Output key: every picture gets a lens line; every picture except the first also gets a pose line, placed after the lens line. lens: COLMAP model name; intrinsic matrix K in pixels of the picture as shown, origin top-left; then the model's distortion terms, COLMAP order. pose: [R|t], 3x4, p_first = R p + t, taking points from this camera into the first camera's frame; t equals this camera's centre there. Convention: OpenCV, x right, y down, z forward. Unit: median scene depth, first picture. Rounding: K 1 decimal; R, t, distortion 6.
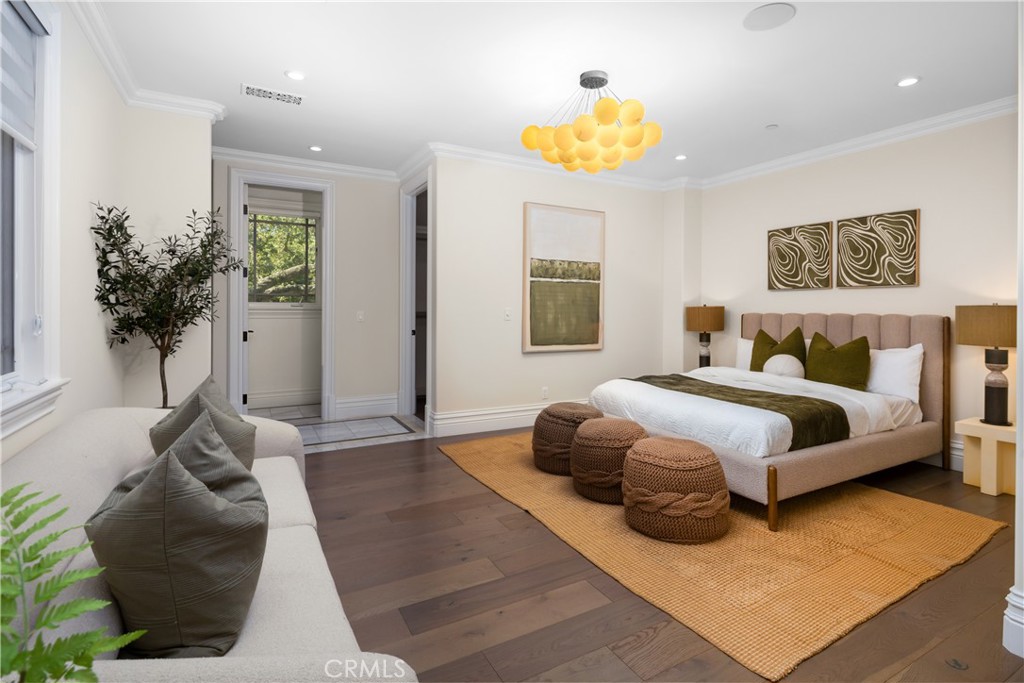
lens RADIAL K [[494.4, 0, 526.6], [0, 494.4, 315.3], [0, 0, 1]] dist [0.001340, -0.000561]
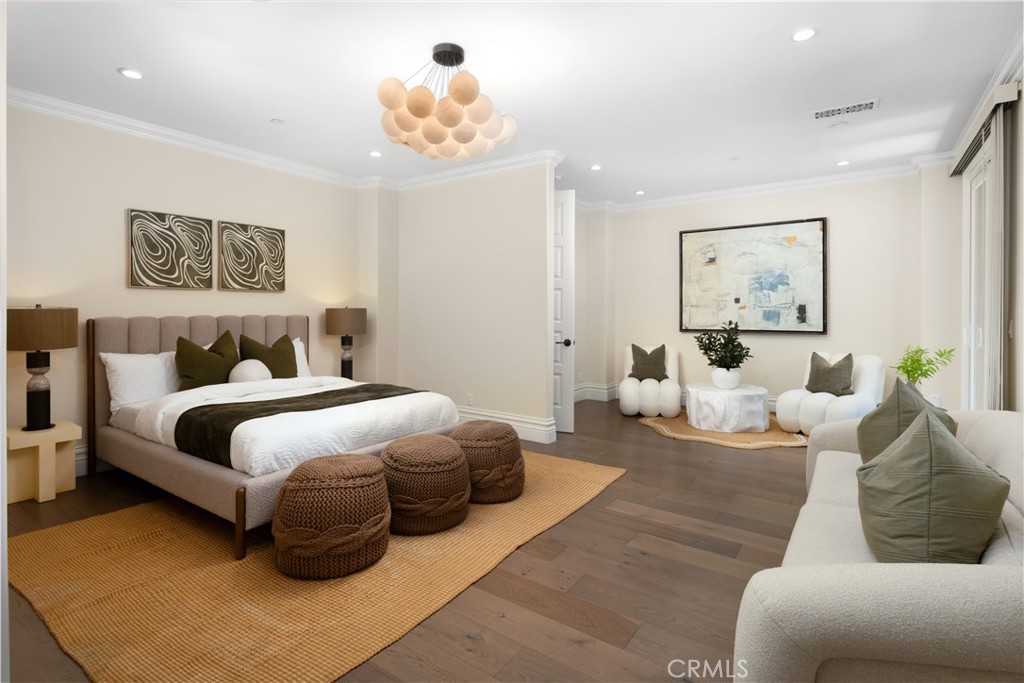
lens RADIAL K [[494.4, 0, 509.9], [0, 494.4, 304.4], [0, 0, 1]] dist [0.001340, -0.000561]
pose [[-0.413814, 0.008736, 0.910320, -0.484305], [0.014861, 0.999886, -0.002840, -0.013728], [-0.910240, 0.012353, -0.413896, 0.849371]]
